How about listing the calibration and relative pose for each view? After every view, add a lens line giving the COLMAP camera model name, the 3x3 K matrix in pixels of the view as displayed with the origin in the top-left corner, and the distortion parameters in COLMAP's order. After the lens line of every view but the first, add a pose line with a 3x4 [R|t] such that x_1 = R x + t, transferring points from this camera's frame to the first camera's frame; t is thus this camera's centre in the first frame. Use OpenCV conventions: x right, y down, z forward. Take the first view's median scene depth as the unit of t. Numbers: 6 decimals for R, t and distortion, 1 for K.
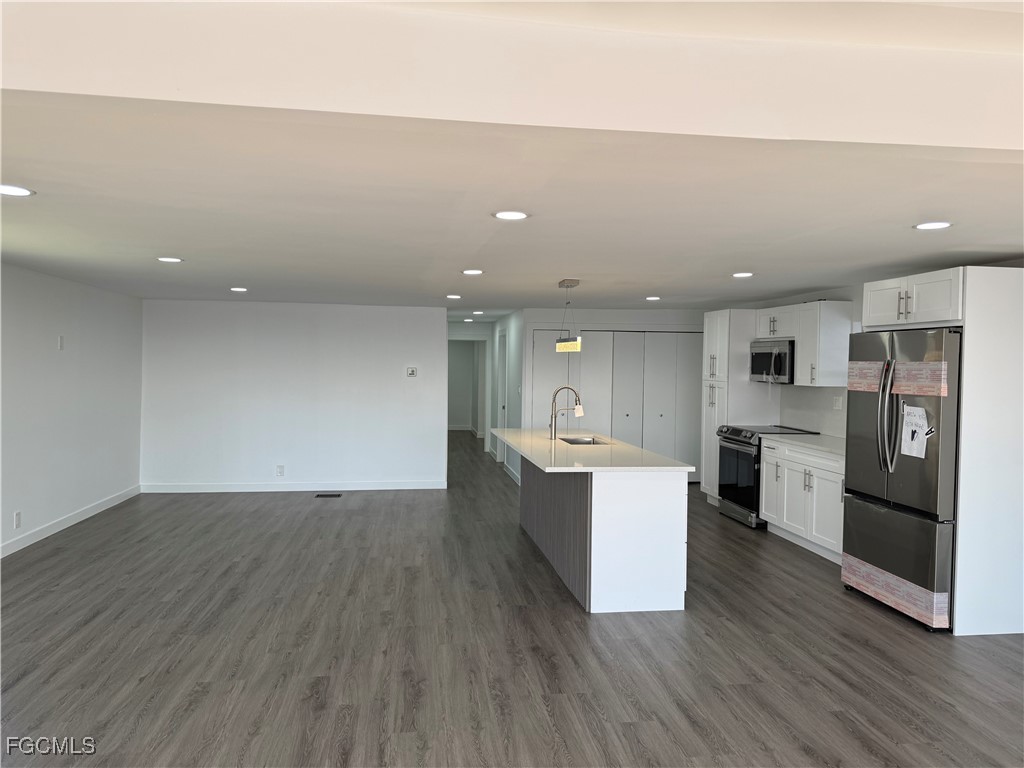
lens RADIAL K [[723.1, 0, 511.2], [0, 723.1, 378.0], [0, 0, 1]] dist [0.038590, -0.045077]
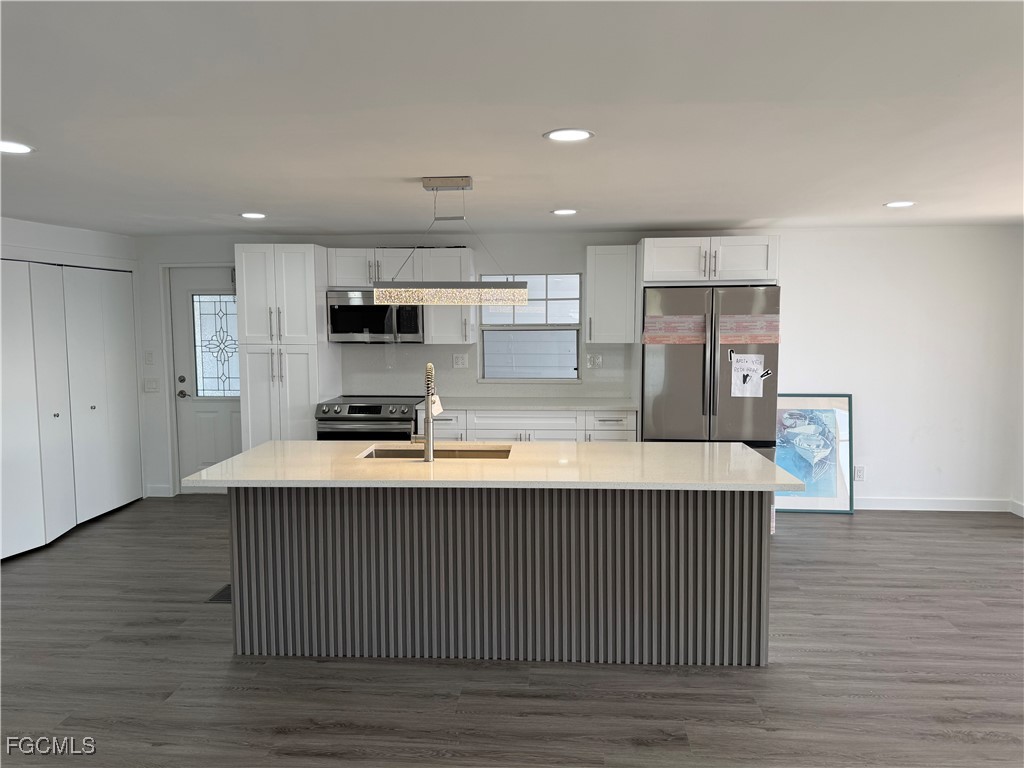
lens RADIAL K [[723.1, 0, 511.2], [0, 723.1, 378.0], [0, 0, 1]] dist [0.038590, -0.045077]
pose [[0.214734, -0.098845, 0.971658, -0.622379], [0.029655, 0.995067, 0.094672, -0.041119], [-0.976222, 0.008485, 0.216606, 1.073494]]
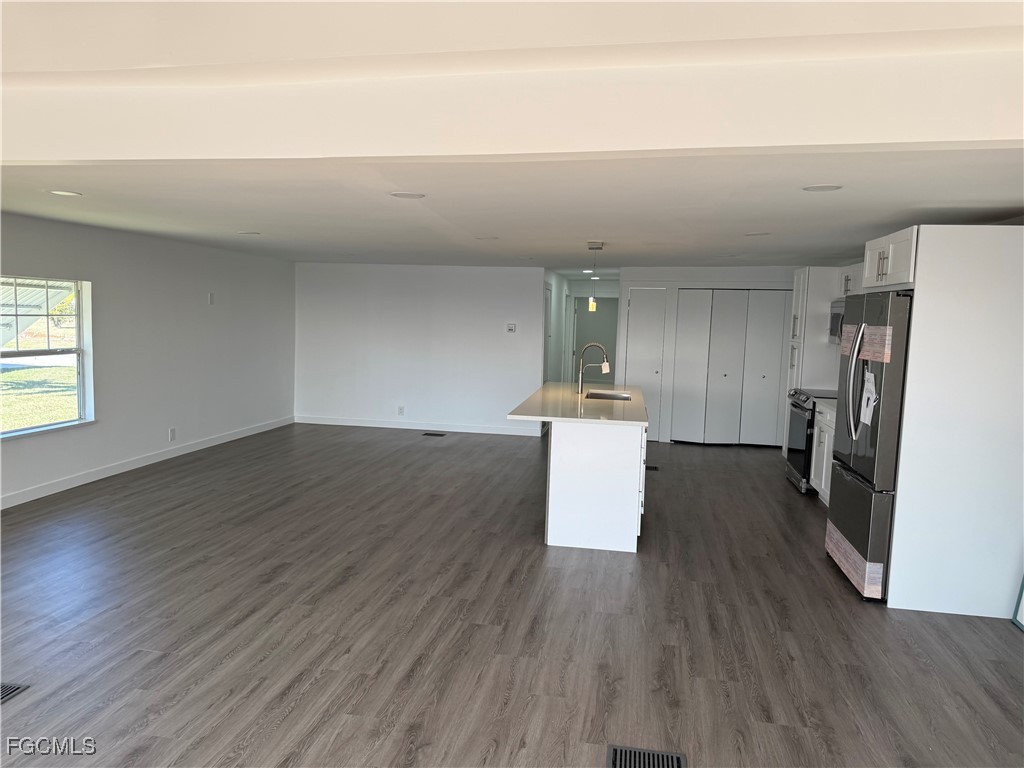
lens RADIAL K [[714.6, 0, 512.0], [0, 714.6, 384.0], [0, 0, 1]] dist [0.127932, -0.225965]
pose [[0.950192, 0.042239, -0.308790, 0.385743], [-0.020248, 0.997047, 0.074079, -0.007239], [0.311008, -0.064137, 0.948241, -0.059451]]
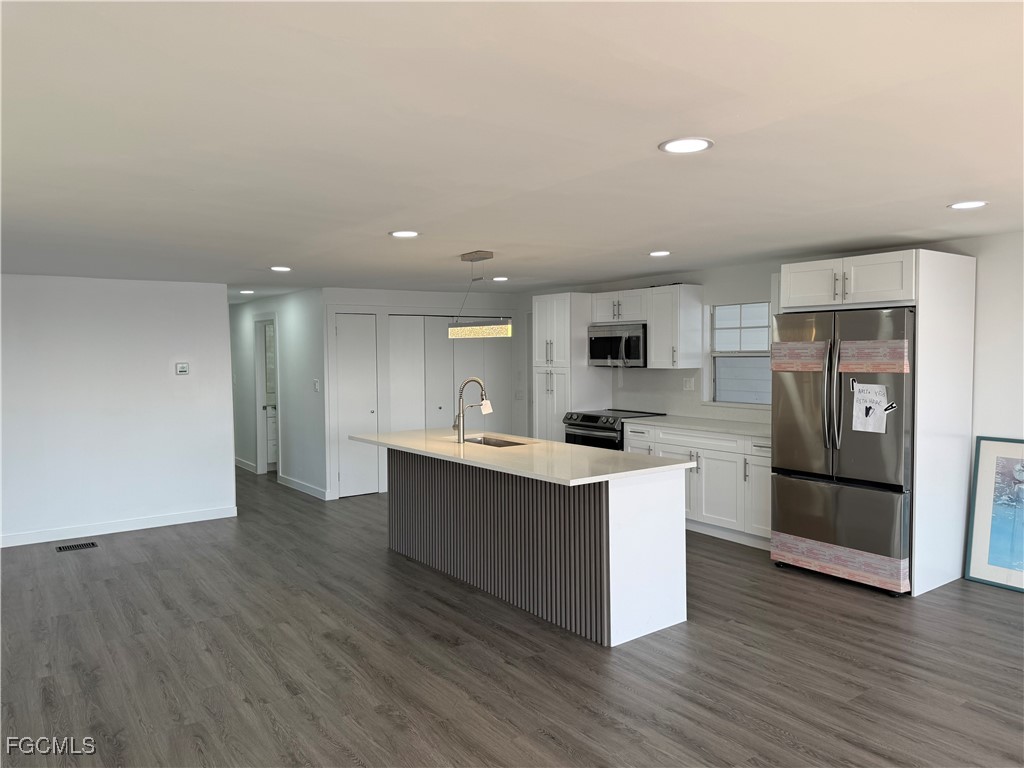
lens RADIAL K [[723.1, 0, 511.2], [0, 723.1, 378.0], [0, 0, 1]] dist [0.038590, -0.045077]
pose [[0.884958, -0.041165, 0.463848, -0.363762], [0.033837, 0.999136, 0.024113, -0.010880], [-0.464440, -0.005643, 0.885587, 0.306290]]
